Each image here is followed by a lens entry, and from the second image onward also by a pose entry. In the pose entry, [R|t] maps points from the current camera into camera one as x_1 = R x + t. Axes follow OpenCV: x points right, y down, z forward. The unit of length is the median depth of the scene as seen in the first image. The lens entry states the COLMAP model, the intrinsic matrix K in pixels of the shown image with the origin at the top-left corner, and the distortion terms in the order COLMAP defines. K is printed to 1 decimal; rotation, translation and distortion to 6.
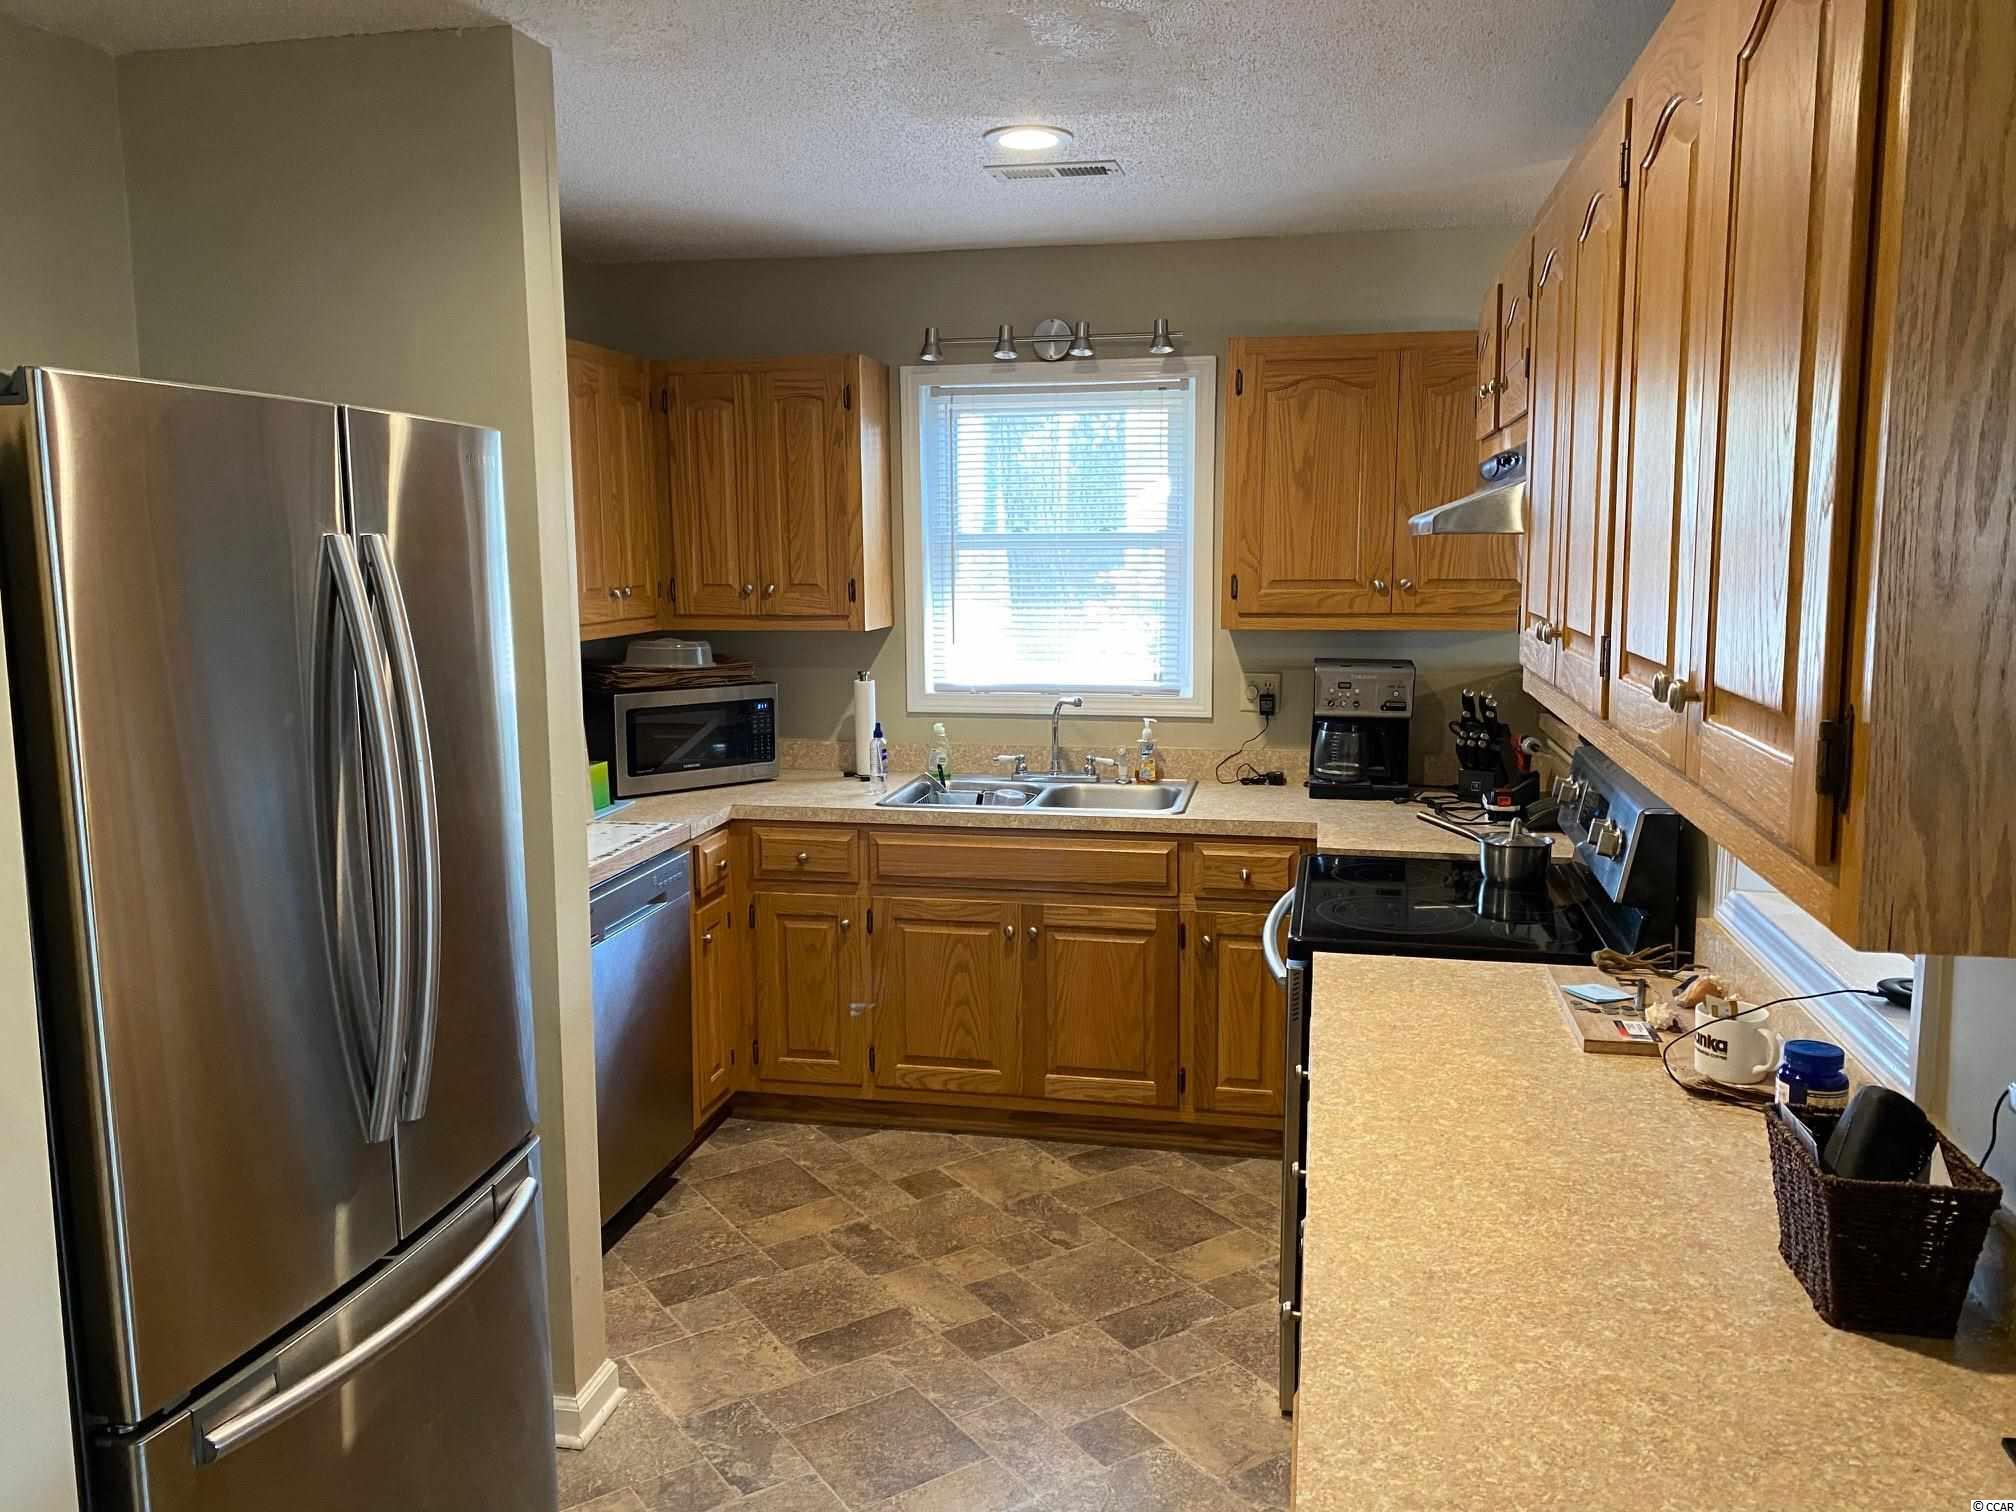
lens RADIAL K [[1501.6, 0, 1014.0], [0, 1501.6, 748.7], [0, 0, 1]] dist [0.112995, -0.000080]
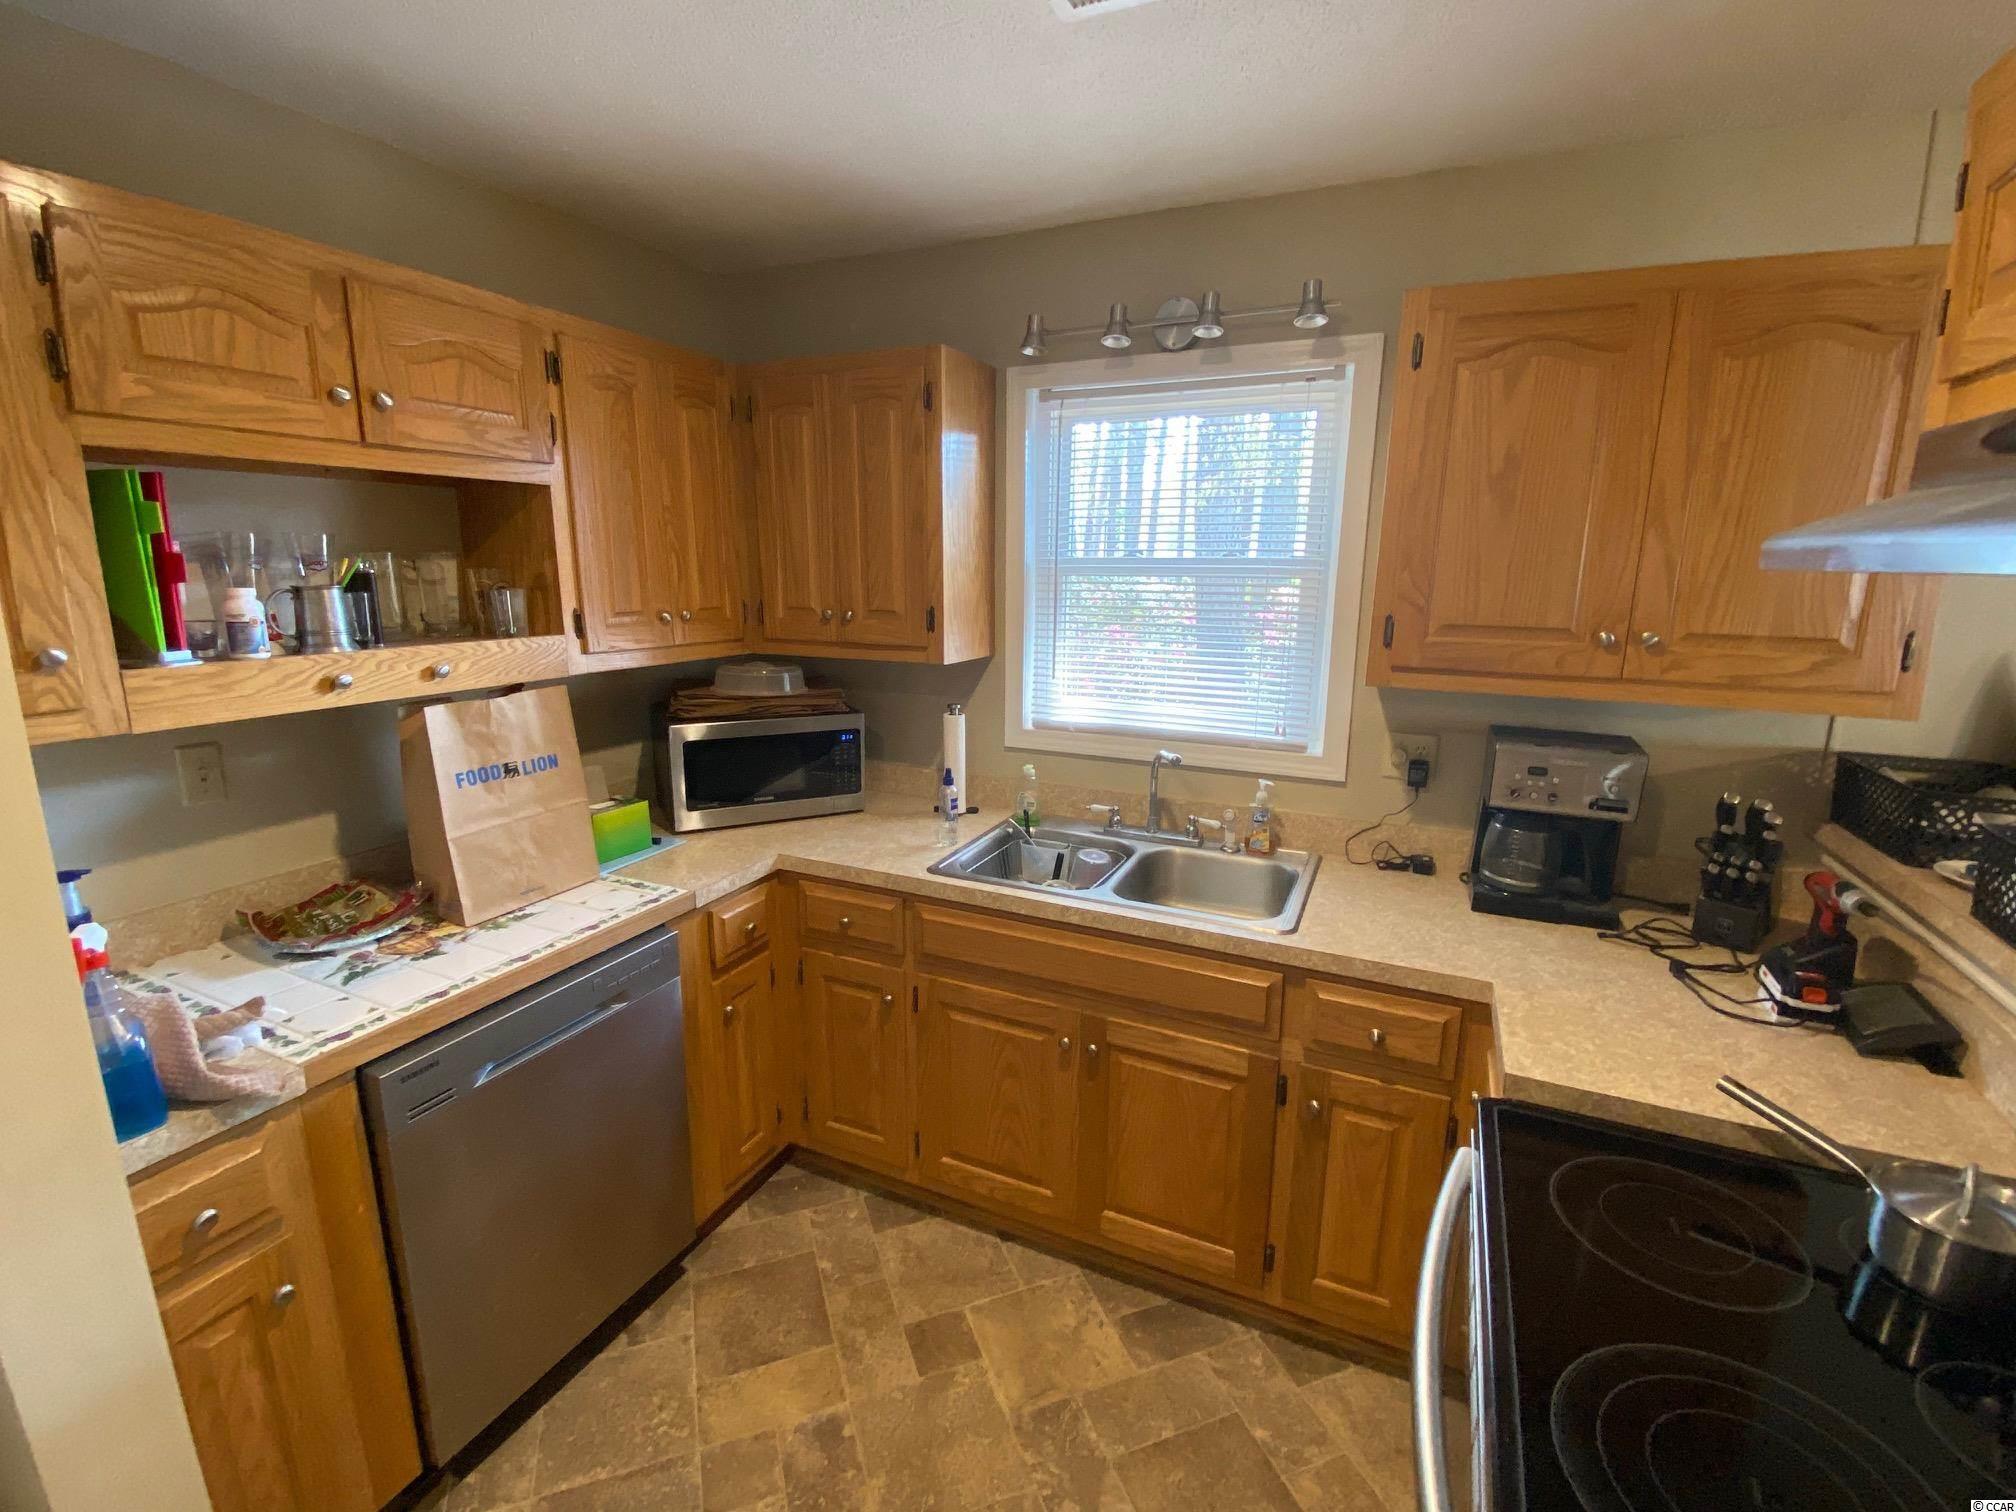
lens RADIAL K [[900.5, 0, 1008.0], [0, 900.5, 756.0], [0, 0, 1]] dist [0.051125, -0.059356]
pose [[0.973391, 0.063339, -0.220225, 0.063794], [-0.047748, 0.996008, 0.075416, -0.069556], [0.224122, -0.062894, 0.972529, 0.504111]]
